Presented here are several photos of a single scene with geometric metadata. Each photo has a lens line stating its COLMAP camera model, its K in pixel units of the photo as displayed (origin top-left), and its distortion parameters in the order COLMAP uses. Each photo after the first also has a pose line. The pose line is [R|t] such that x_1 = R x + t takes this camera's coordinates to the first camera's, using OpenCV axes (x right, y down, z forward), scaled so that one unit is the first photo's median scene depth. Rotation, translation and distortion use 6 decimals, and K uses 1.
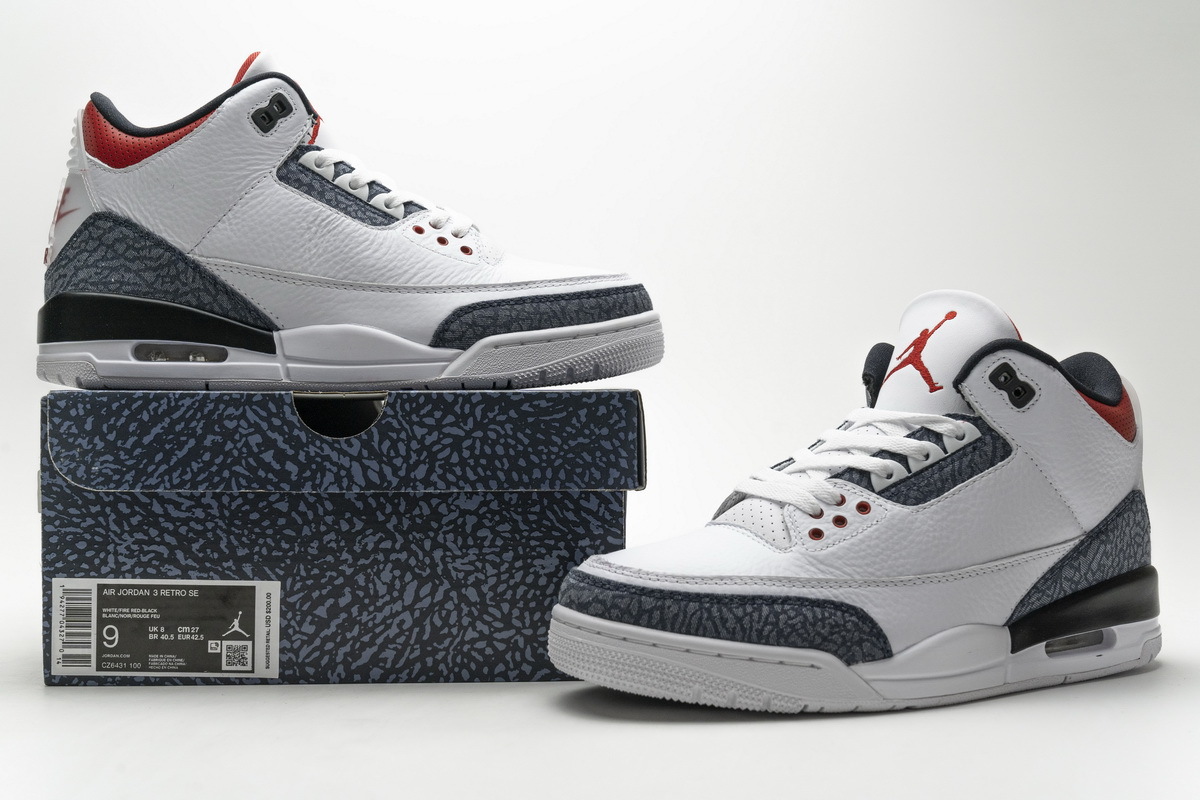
lens RADIAL K [[1619.2, 0, 600.0], [0, 1619.2, 400.0], [0, 0, 1]] dist [0.005979, -0.003696]
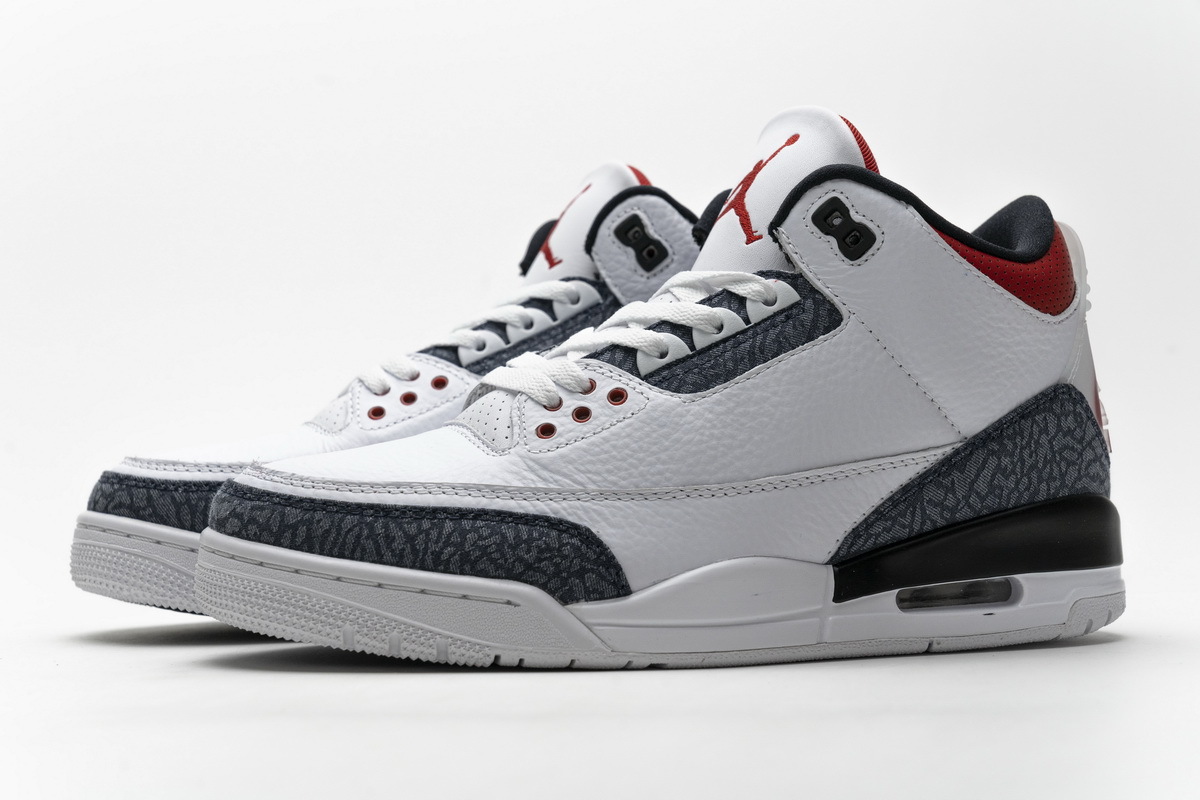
lens RADIAL K [[2337.6, 0, 592.0], [0, 2337.6, 422.9], [0, 0, 1]] dist [0.050331, 0.007049]
pose [[0.984913, -0.003110, -0.173022, 0.334427], [0.002836, 0.999994, -0.001832, 0.080774], [0.173026, 0.001314, 0.984916, -0.034249]]
